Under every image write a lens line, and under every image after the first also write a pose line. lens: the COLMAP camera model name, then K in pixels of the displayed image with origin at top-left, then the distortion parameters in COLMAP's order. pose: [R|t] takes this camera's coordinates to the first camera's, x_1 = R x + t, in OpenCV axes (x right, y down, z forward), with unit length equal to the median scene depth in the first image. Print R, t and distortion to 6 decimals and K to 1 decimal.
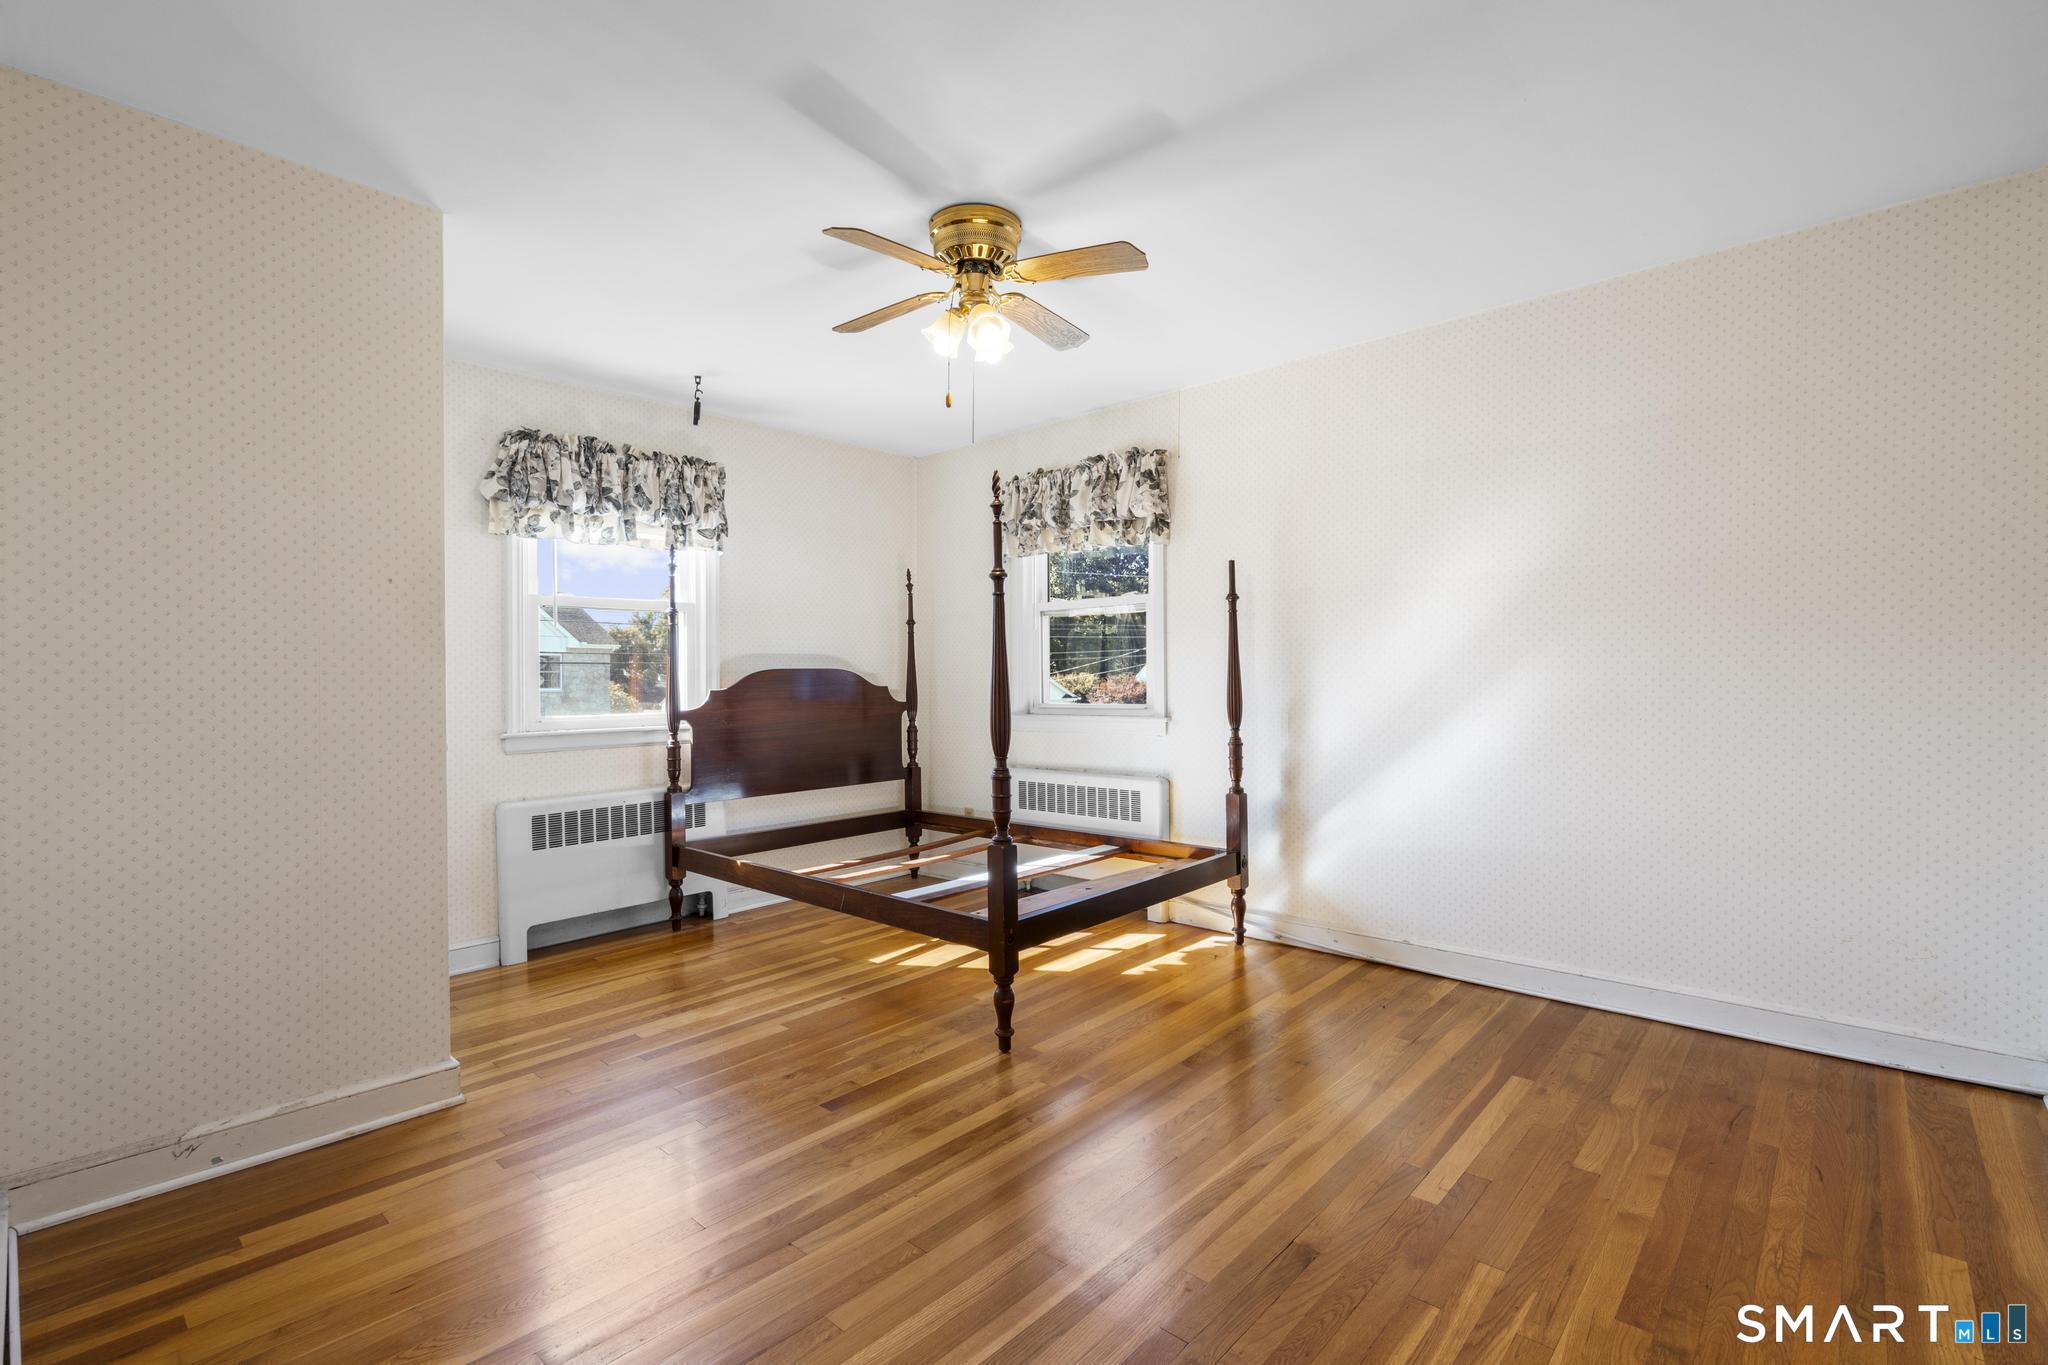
lens RADIAL K [[917.6, 0, 1019.9], [0, 917.6, 685.1], [0, 0, 1]] dist [0.002534, 0.000085]
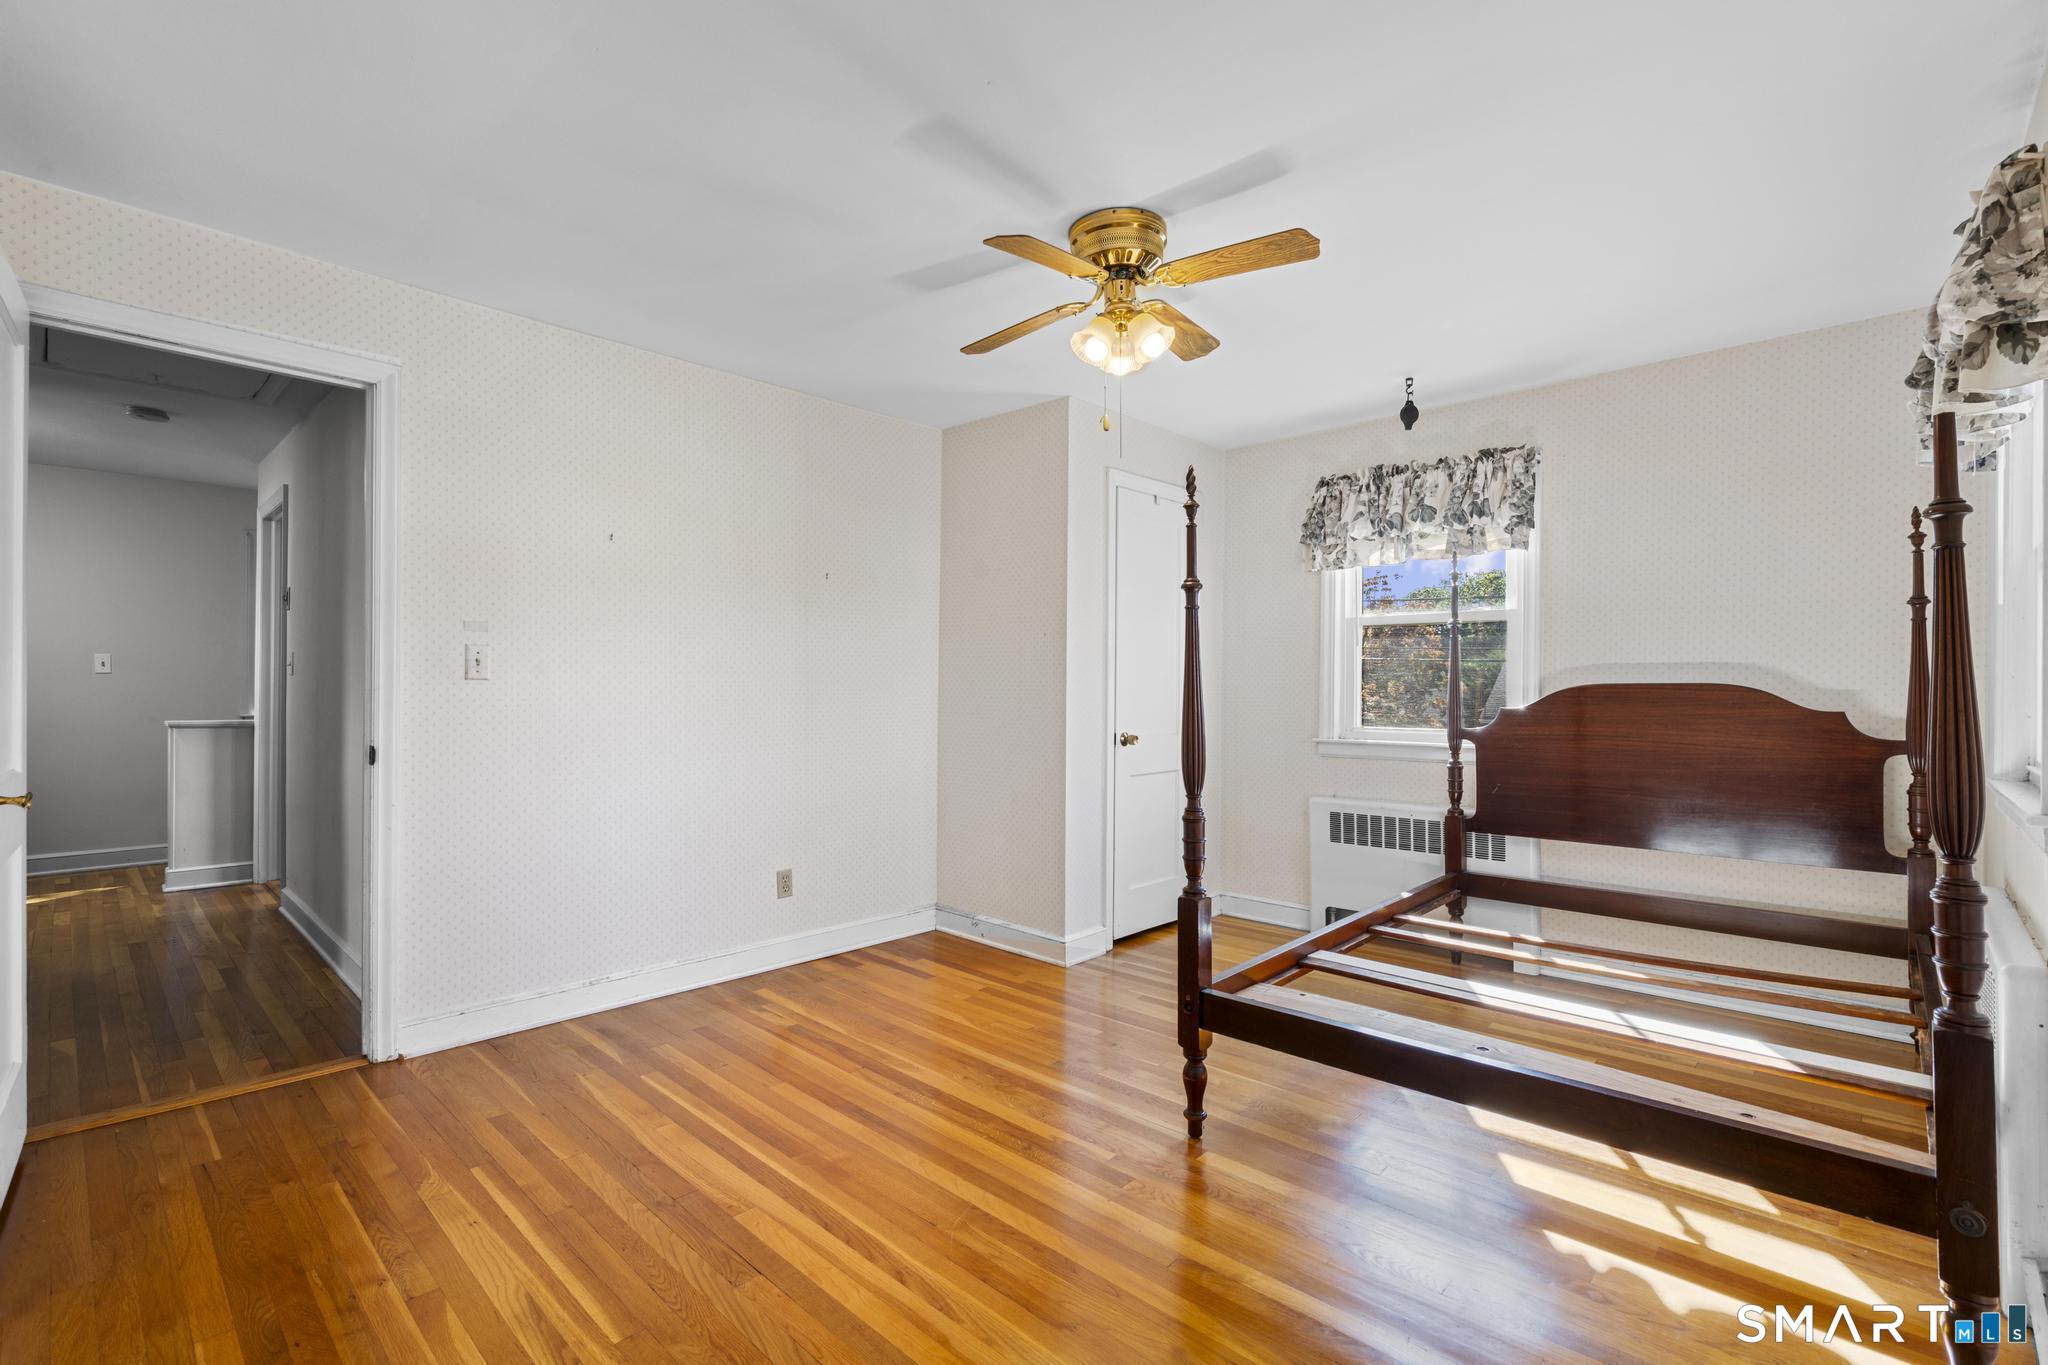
lens RADIAL K [[917.6, 0, 1019.9], [0, 917.6, 685.1], [0, 0, 1]] dist [0.002534, 0.000085]
pose [[-0.016036, 0.009009, -0.999831, 0.606474], [-0.005915, 0.999941, 0.009105, -0.023643], [0.999854, 0.006060, -0.015982, 0.607674]]
